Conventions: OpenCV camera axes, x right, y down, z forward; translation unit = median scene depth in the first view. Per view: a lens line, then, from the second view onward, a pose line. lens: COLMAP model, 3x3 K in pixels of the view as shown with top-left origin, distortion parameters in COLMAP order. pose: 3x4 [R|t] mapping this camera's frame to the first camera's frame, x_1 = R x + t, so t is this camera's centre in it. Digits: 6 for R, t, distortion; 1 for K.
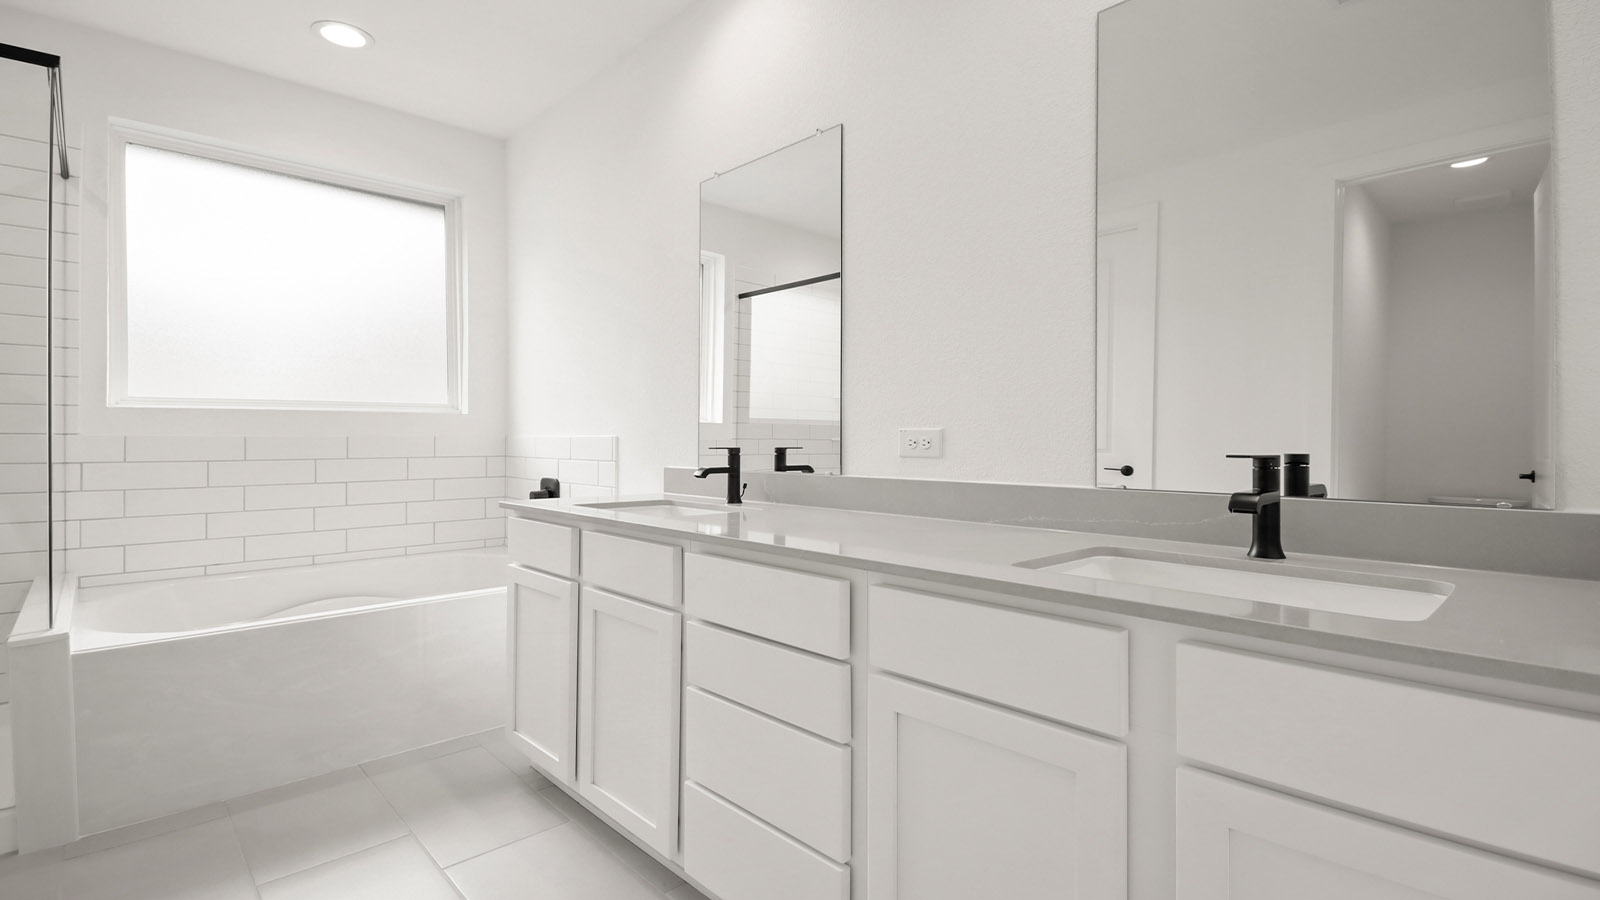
lens RADIAL K [[735.9, 0, 789.3], [0, 735.9, 449.9], [0, 0, 1]] dist [0.016204, -0.013430]
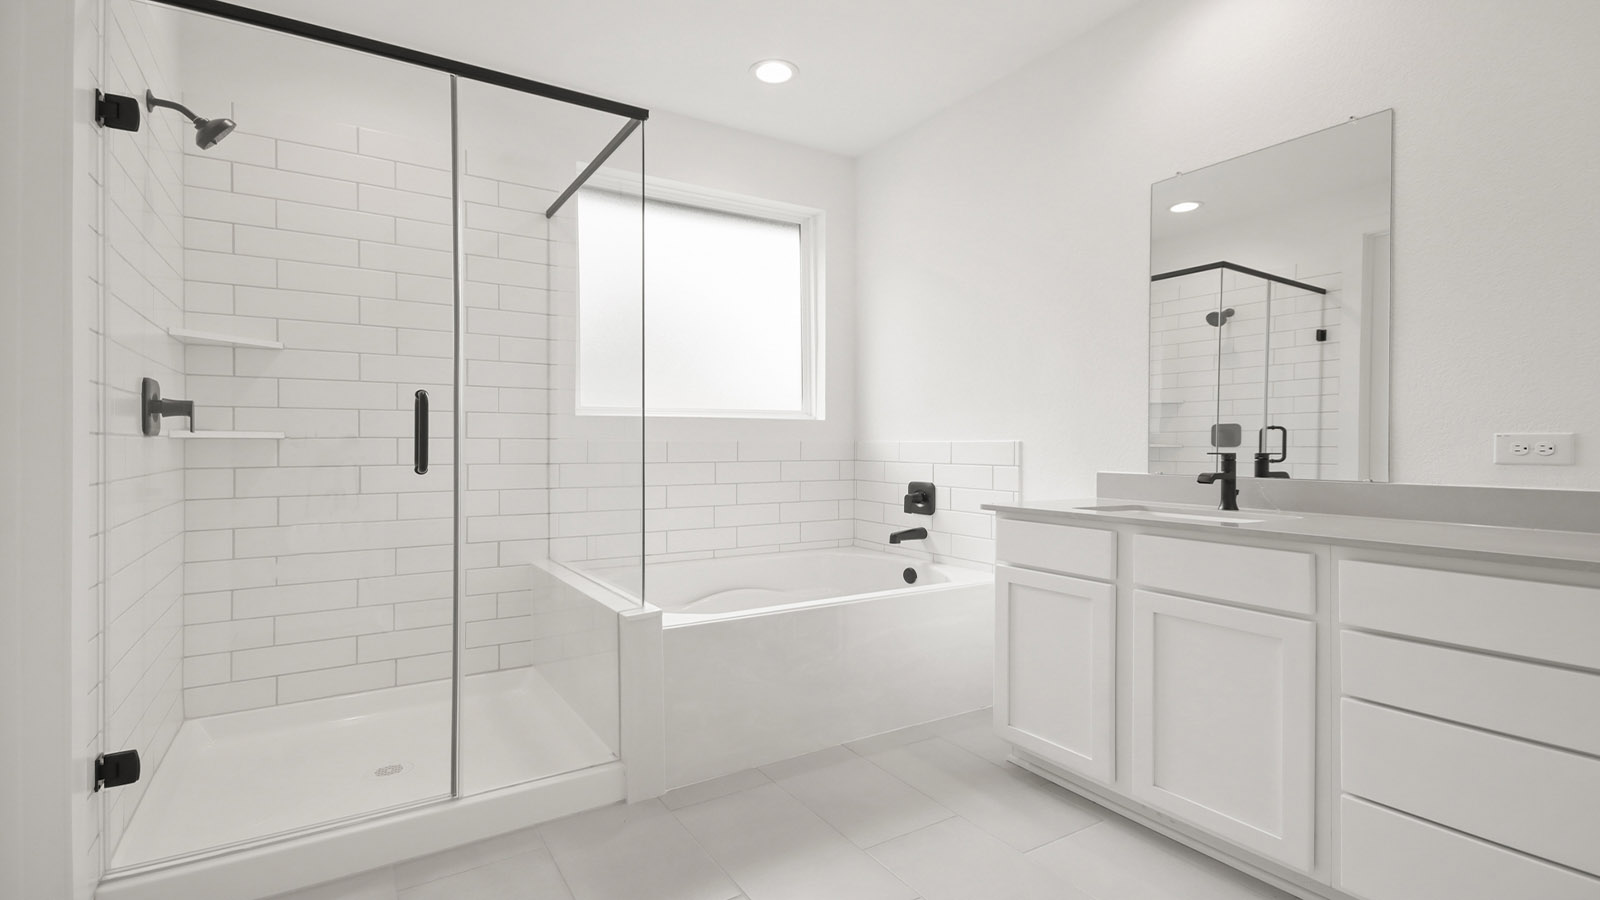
lens RADIAL K [[735.9, 0, 798.4], [0, 735.9, 456.3], [0, 0, 1]] dist [0.016204, -0.013430]
pose [[0.978997, 0.005754, -0.203793, -0.407703], [-0.005571, 0.999983, 0.001473, 0.002821], [0.203798, -0.000307, 0.979013, -0.064955]]
